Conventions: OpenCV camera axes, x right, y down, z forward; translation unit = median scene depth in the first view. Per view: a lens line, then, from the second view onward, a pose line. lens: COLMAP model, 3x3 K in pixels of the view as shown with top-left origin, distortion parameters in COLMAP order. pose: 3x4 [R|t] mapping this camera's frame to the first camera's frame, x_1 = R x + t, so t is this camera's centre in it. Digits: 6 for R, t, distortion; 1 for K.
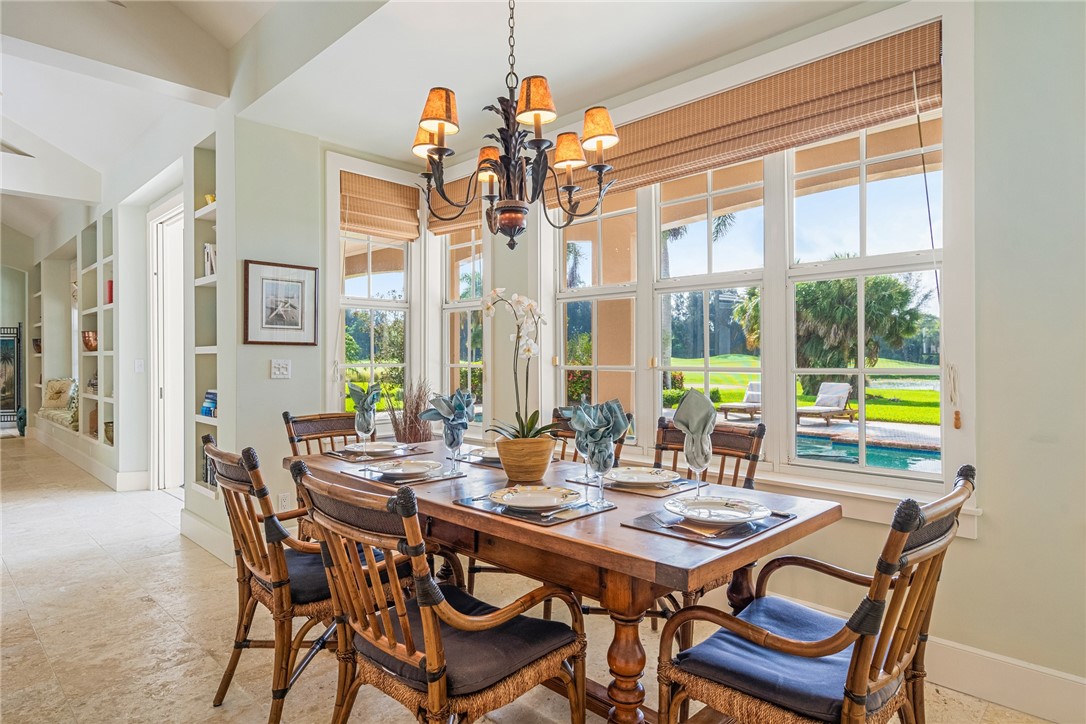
lens RADIAL K [[627.8, 0, 547.8], [0, 627.8, 360.2], [0, 0, 1]] dist [-0.001671, 0.000107]
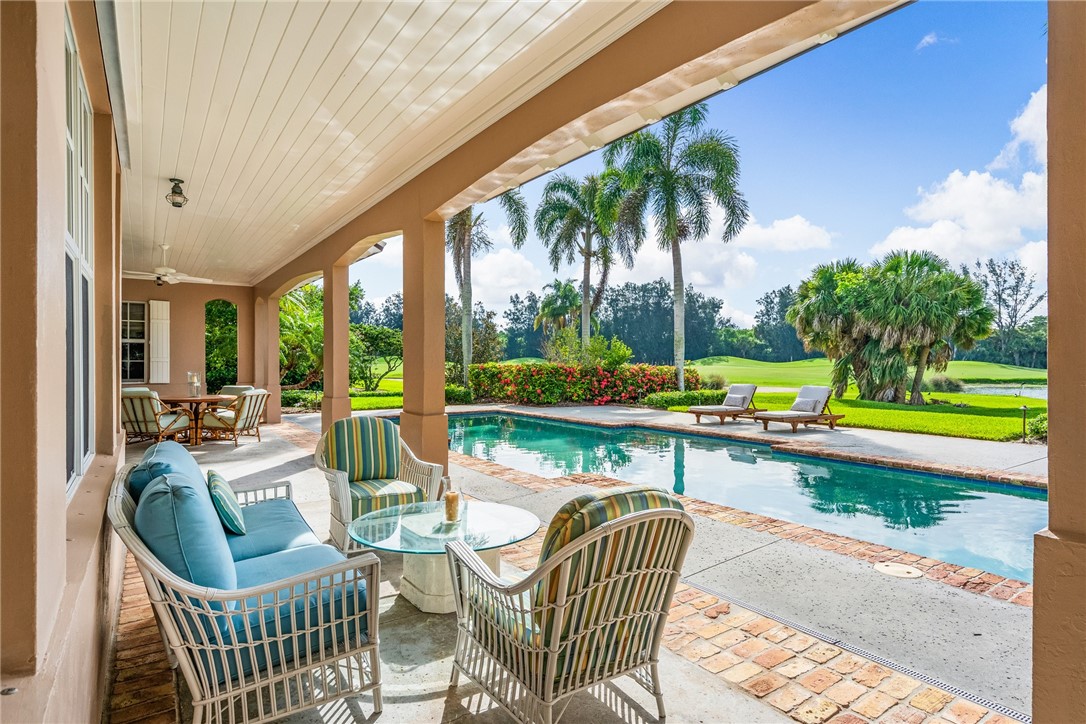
lens RADIAL K [[562.0, 0, 537.8], [0, 562.0, 364.5], [0, 0, 1]] dist [-0.000501, 0.003683]
pose [[0.979796, 0.003653, -0.199968, 0.100140], [-0.003226, 0.999992, 0.002462, 0.001768], [0.199975, -0.001768, 0.979799, 0.047066]]
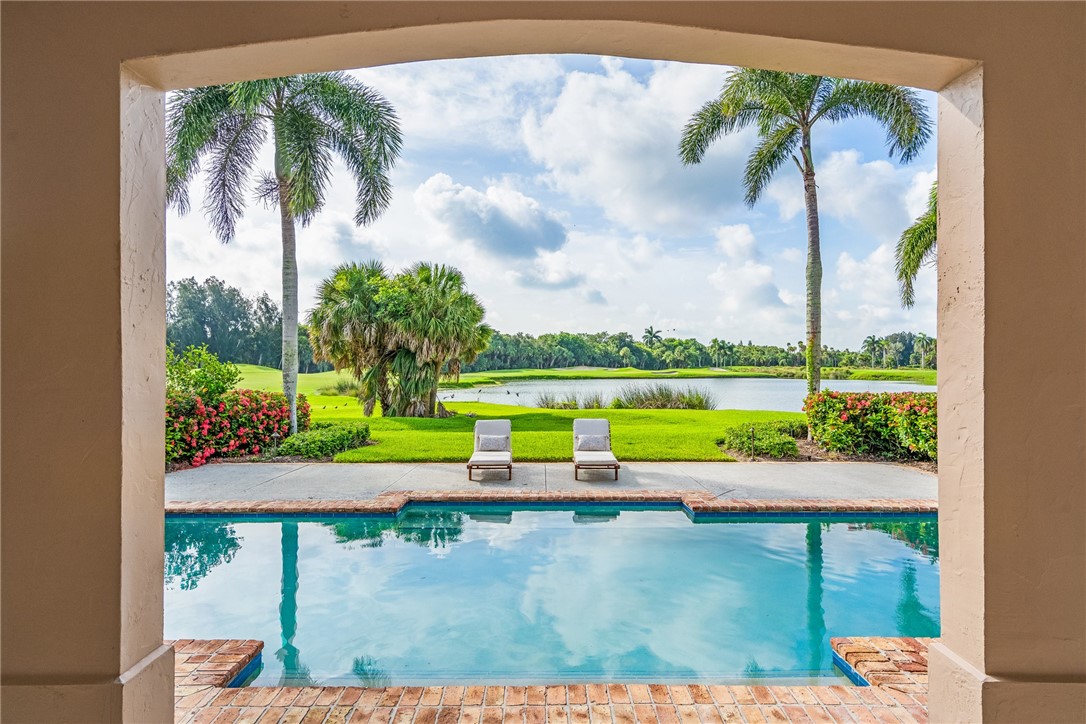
lens RADIAL K [[627.8, 0, 537.3], [0, 627.8, 370.7], [0, 0, 1]] dist [-0.001671, 0.000107]
pose [[0.724569, -0.005043, 0.689184, -0.062553], [0.002543, 0.999986, 0.004645, -0.012923], [-0.689197, -0.001613, 0.724572, 0.211044]]
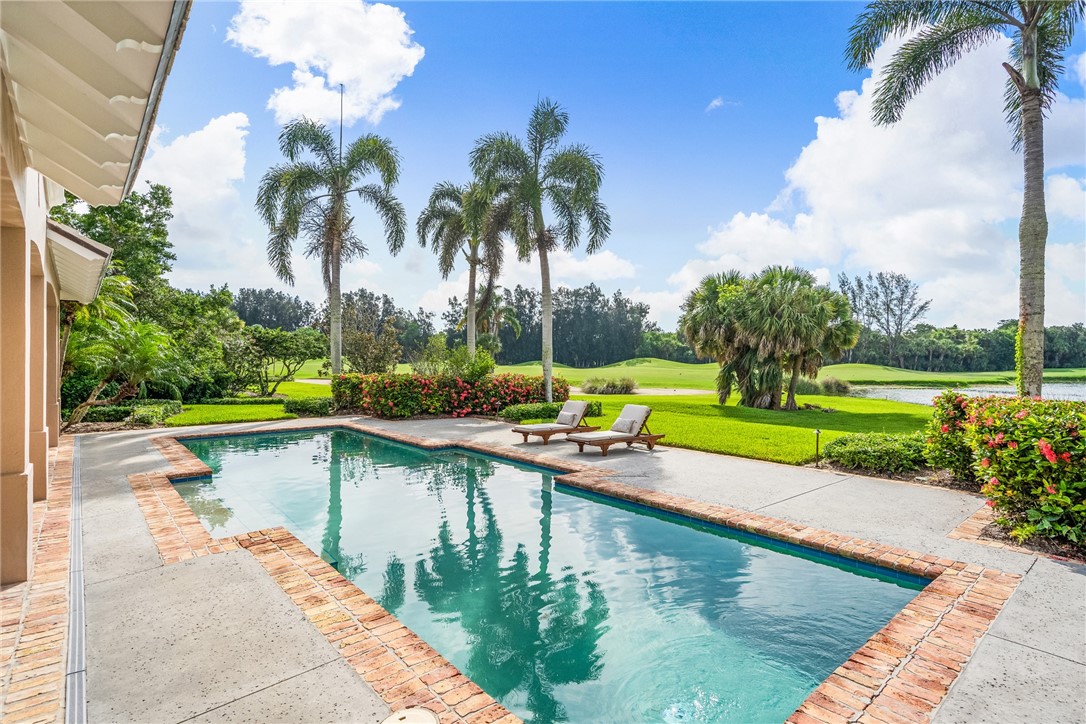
lens RADIAL K [[531.2, 0, 541.6], [0, 531.2, 359.0], [0, 0, 1]] dist [-0.000191, -0.000335]
pose [[0.994614, 0.007986, -0.103340, 0.183090], [-0.008579, 0.999949, -0.005296, -0.011704], [0.103292, 0.006154, 0.994632, 0.101639]]
